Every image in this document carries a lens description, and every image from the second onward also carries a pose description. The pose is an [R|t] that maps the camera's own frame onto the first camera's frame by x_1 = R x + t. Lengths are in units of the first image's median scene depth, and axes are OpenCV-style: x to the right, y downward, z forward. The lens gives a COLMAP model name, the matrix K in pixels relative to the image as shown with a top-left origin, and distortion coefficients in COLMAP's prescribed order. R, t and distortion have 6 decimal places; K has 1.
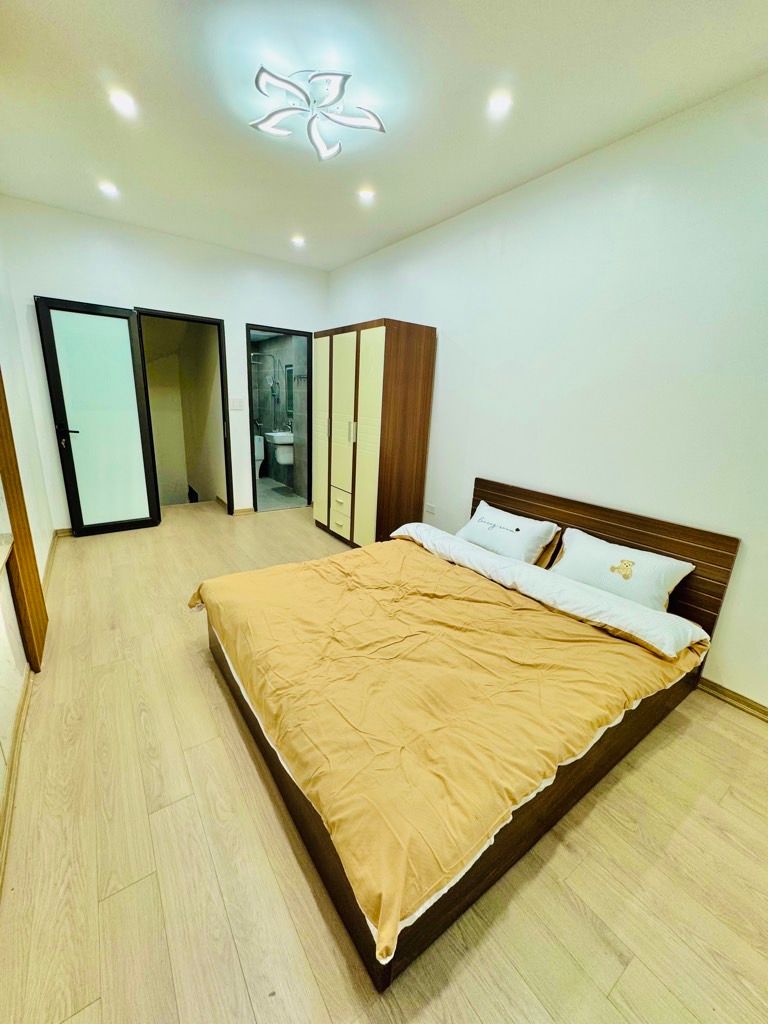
lens RADIAL K [[405.8, 0, 383.5], [0, 405.8, 507.6], [0, 0, 1]] dist [-0.003372, 0.000257]
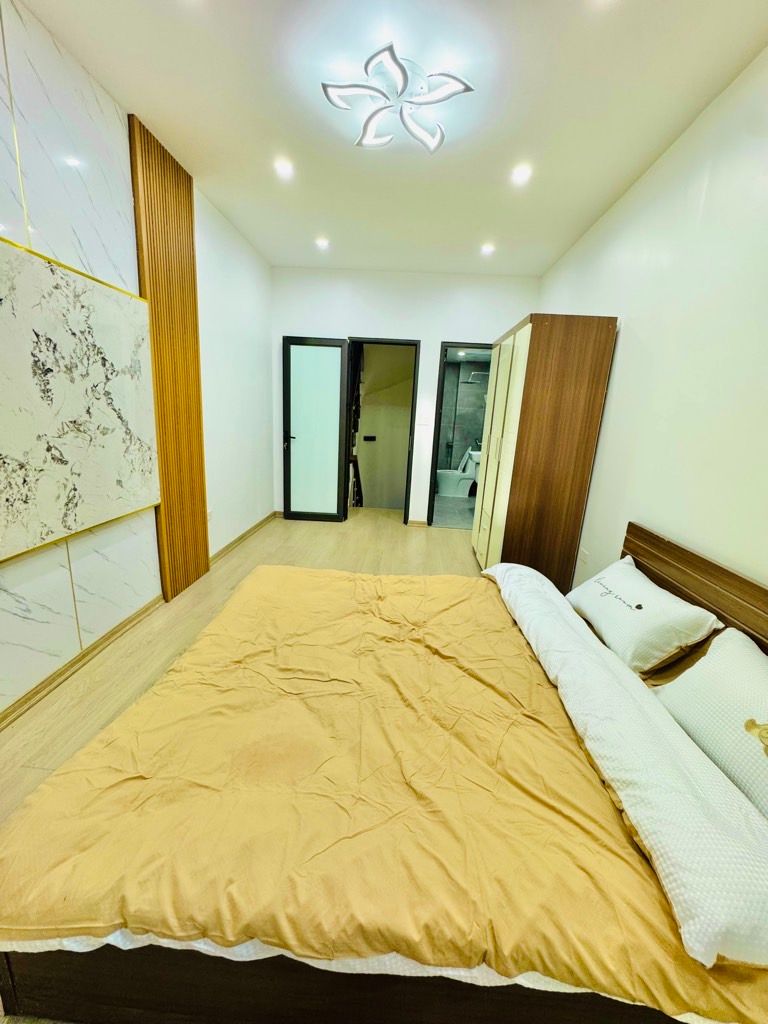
lens RADIAL K [[405.8, 0, 375.9], [0, 405.8, 507.4], [0, 0, 1]] dist [-0.003372, 0.000257]
pose [[0.783476, 0.141414, -0.605117, 0.391722], [-0.176301, 0.984335, 0.001769, -0.028691], [0.595888, 0.105297, 0.796134, 0.244798]]
